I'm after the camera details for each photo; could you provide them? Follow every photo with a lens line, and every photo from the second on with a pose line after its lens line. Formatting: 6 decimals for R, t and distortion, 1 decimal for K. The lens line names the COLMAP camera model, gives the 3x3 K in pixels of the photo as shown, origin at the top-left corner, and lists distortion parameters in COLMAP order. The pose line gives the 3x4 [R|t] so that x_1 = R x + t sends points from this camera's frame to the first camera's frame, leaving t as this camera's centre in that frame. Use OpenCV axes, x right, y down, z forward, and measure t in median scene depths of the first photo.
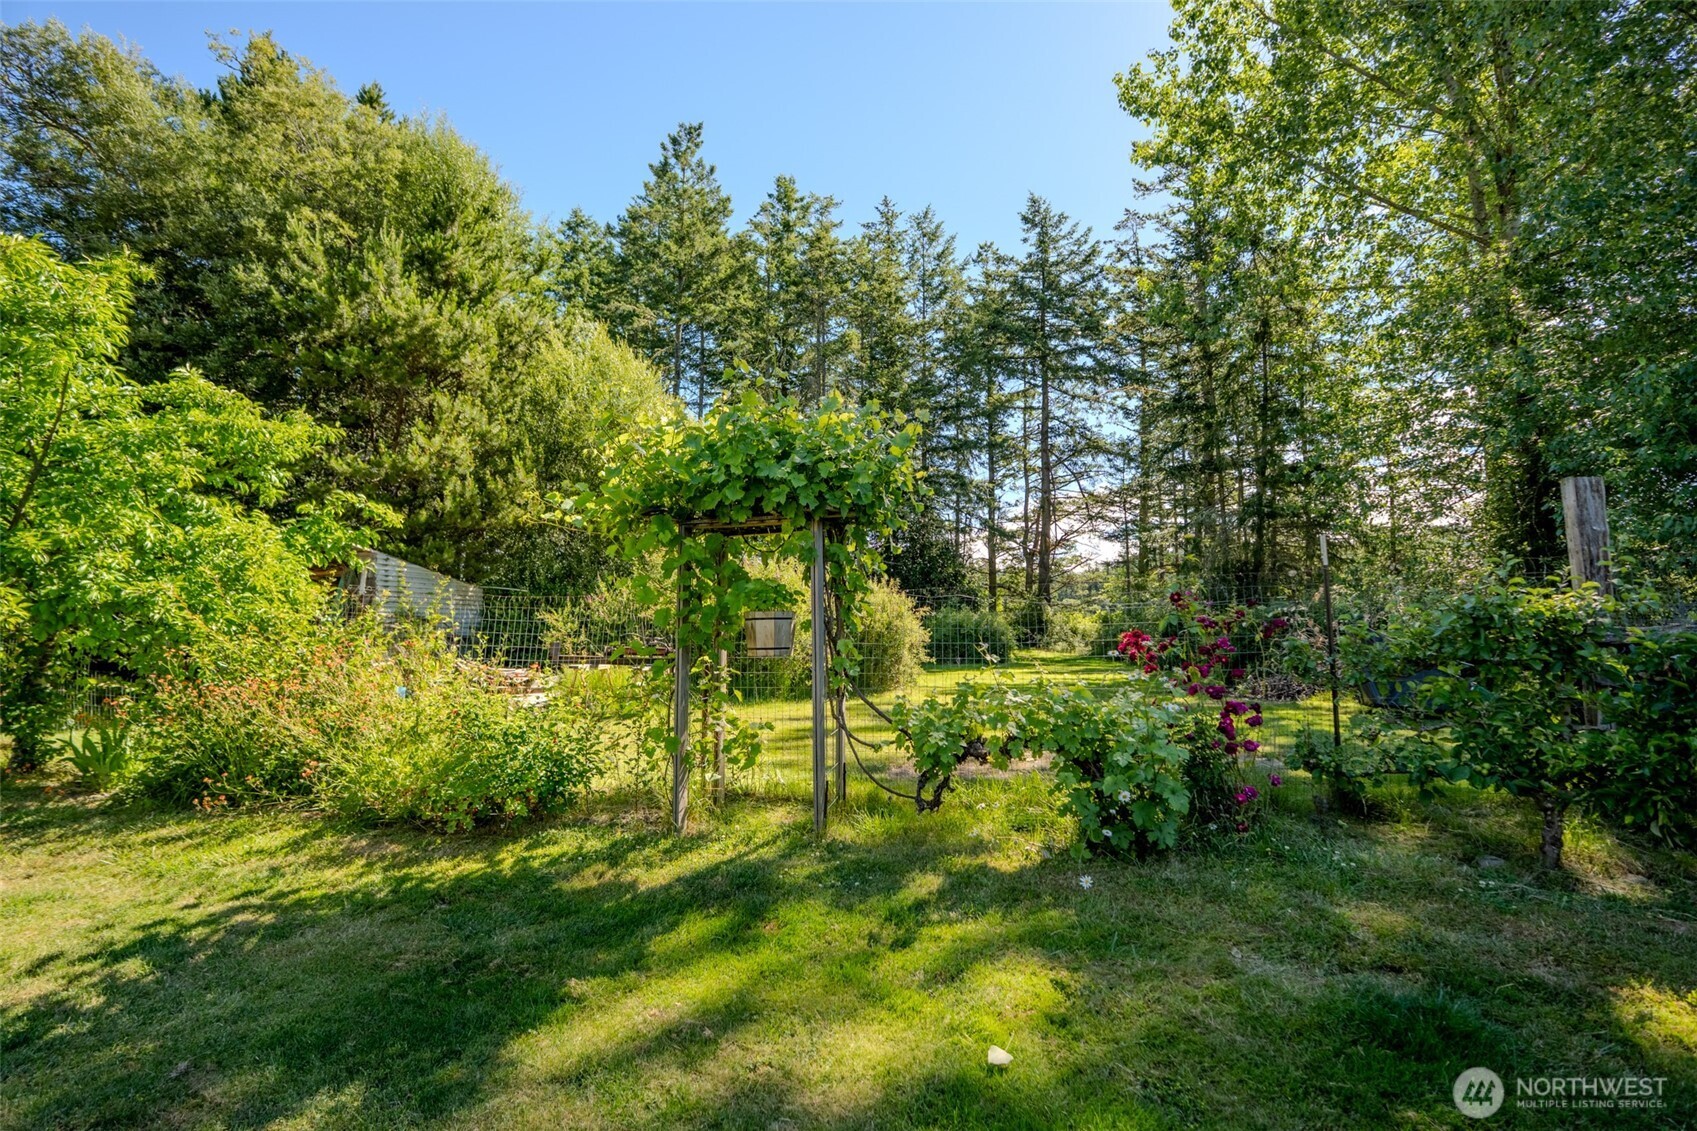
lens RADIAL K [[743.3, 0, 852.5], [0, 743.3, 573.9], [0, 0, 1]] dist [-0.061365, 0.012242]
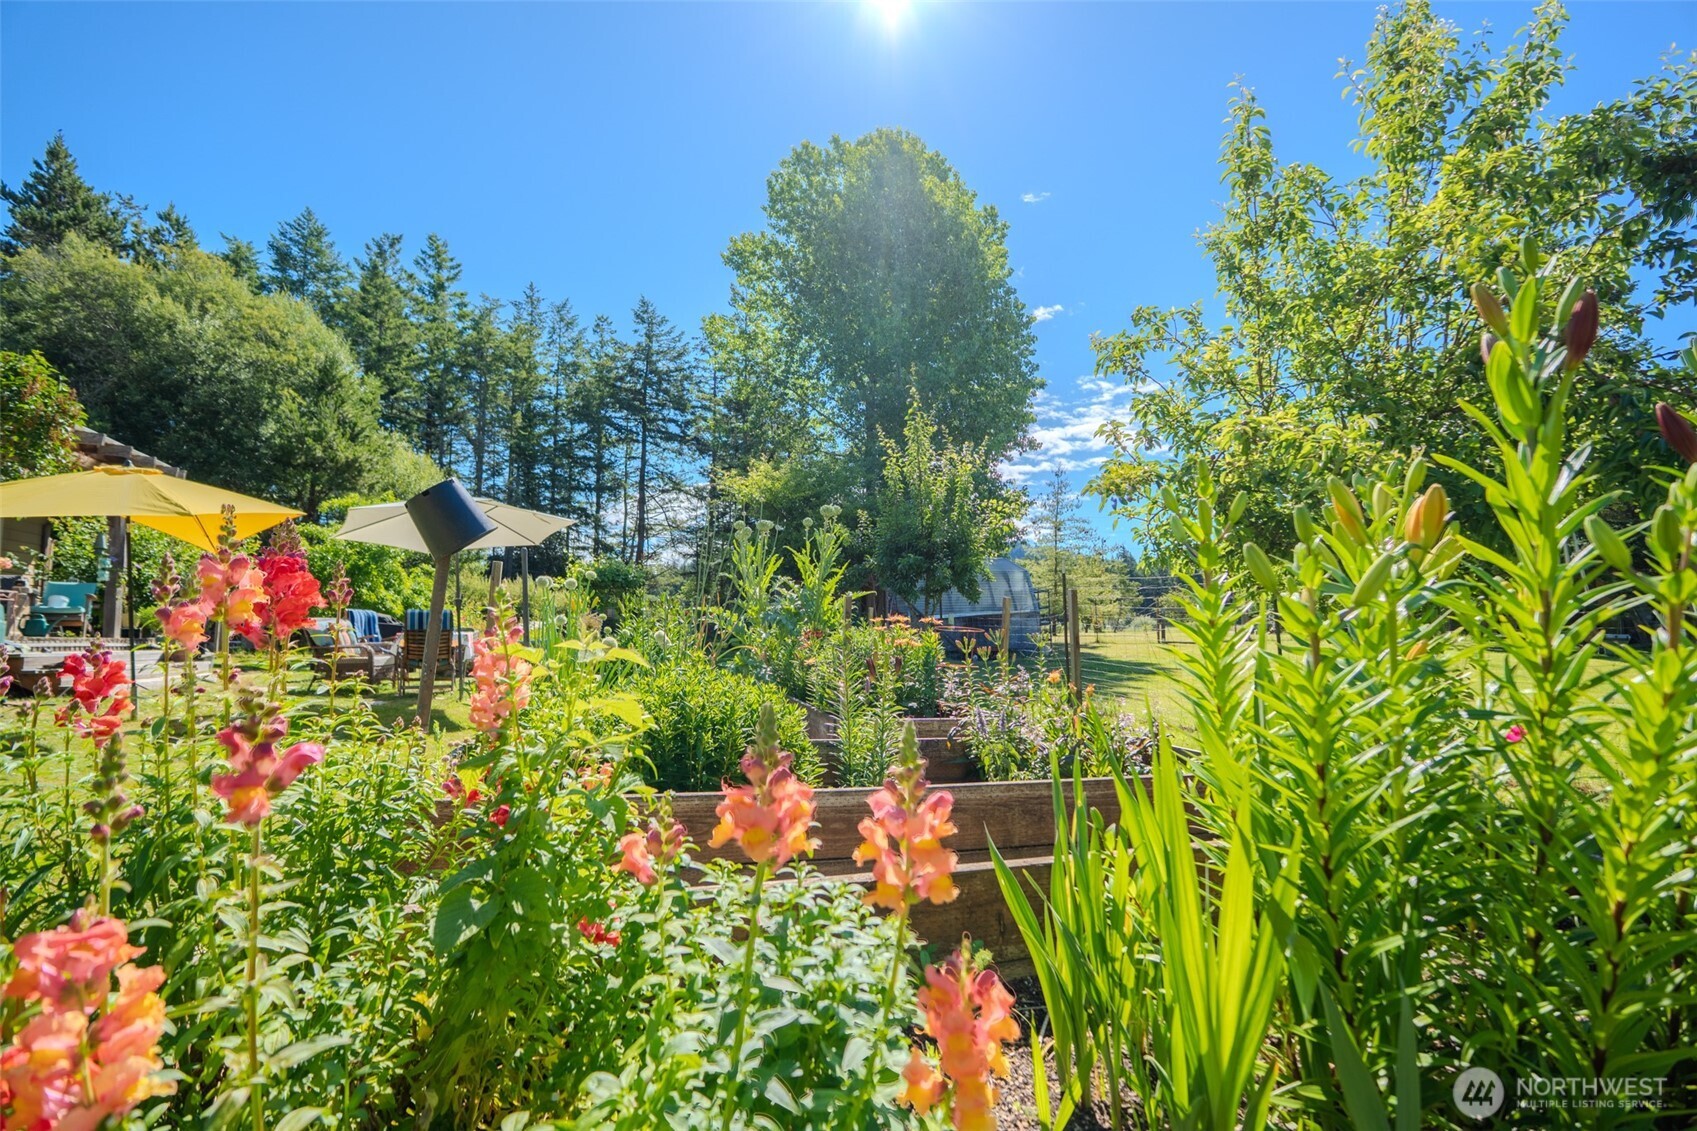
lens RADIAL K [[743.3, 0, 852.5], [0, 743.3, 573.9], [0, 0, 1]] dist [-0.061365, 0.012242]
pose [[0.853514, 0.032573, 0.520050, -0.109511], [-0.033467, 0.999410, -0.007671, -0.013519], [-0.519993, -0.010858, 0.854101, -0.357765]]
